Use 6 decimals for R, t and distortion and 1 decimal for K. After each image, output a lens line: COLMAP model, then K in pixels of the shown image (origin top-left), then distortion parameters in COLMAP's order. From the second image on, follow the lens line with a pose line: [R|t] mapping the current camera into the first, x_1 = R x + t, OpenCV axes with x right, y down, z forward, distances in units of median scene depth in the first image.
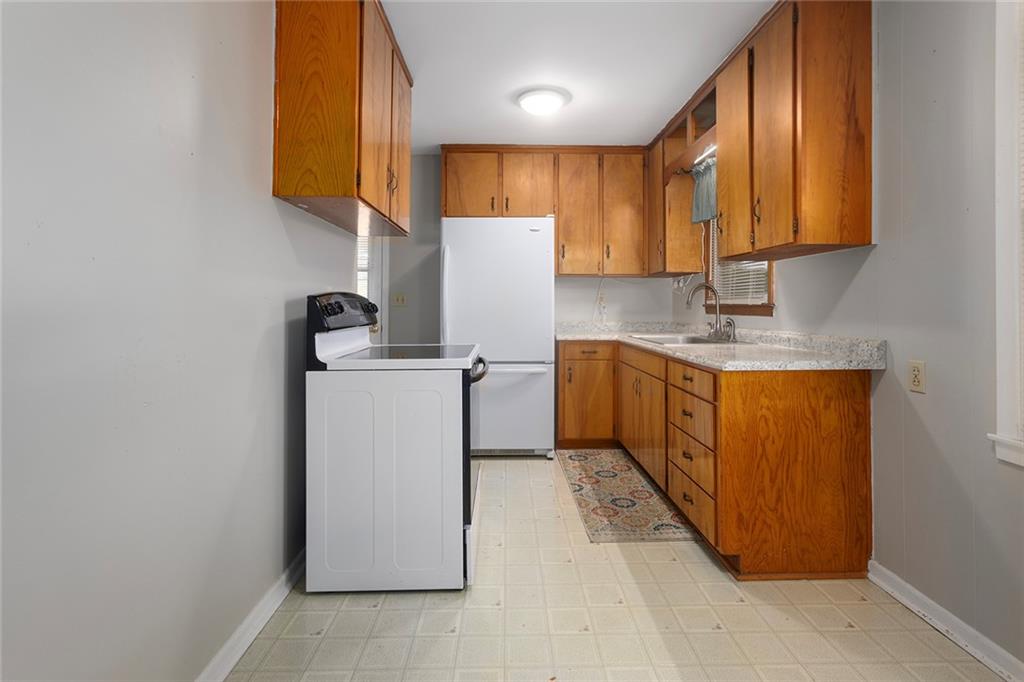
lens RADIAL K [[504.1, 0, 513.9], [0, 504.1, 304.2], [0, 0, 1]] dist [-0.000487, 0.000040]
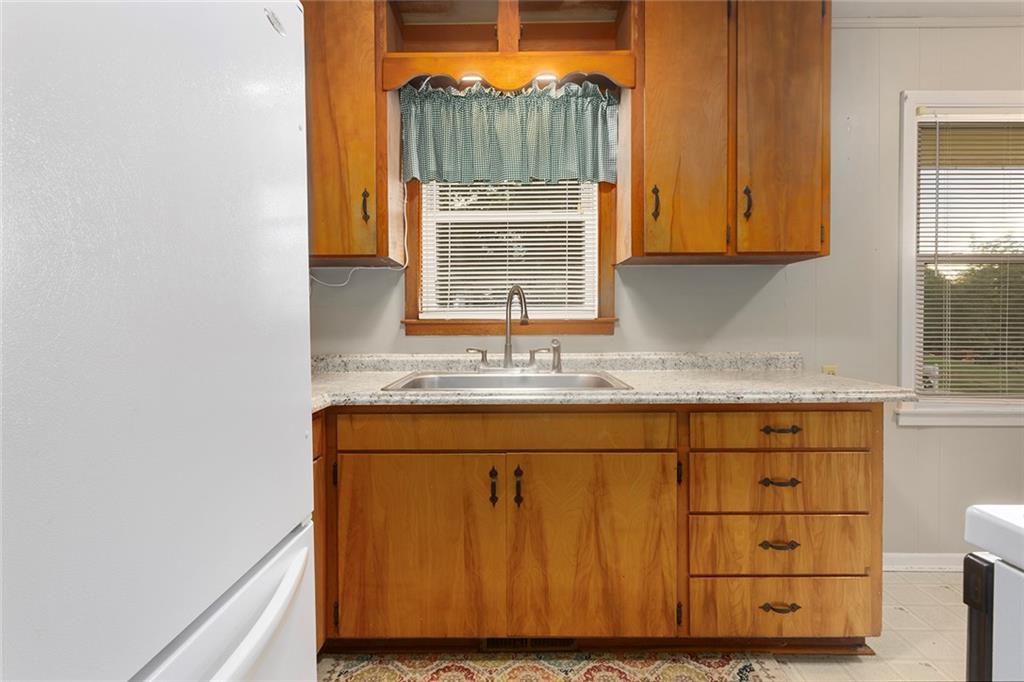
lens RADIAL K [[491.1, 0, 511.8], [0, 491.1, 330.4], [0, 0, 1]] dist [0.001426, 0.000407]
pose [[0.033850, -0.023078, 0.999160, -0.178705], [0.001105, 0.999734, 0.023053, -0.000345], [-0.999426, 0.000323, 0.033867, 0.762132]]
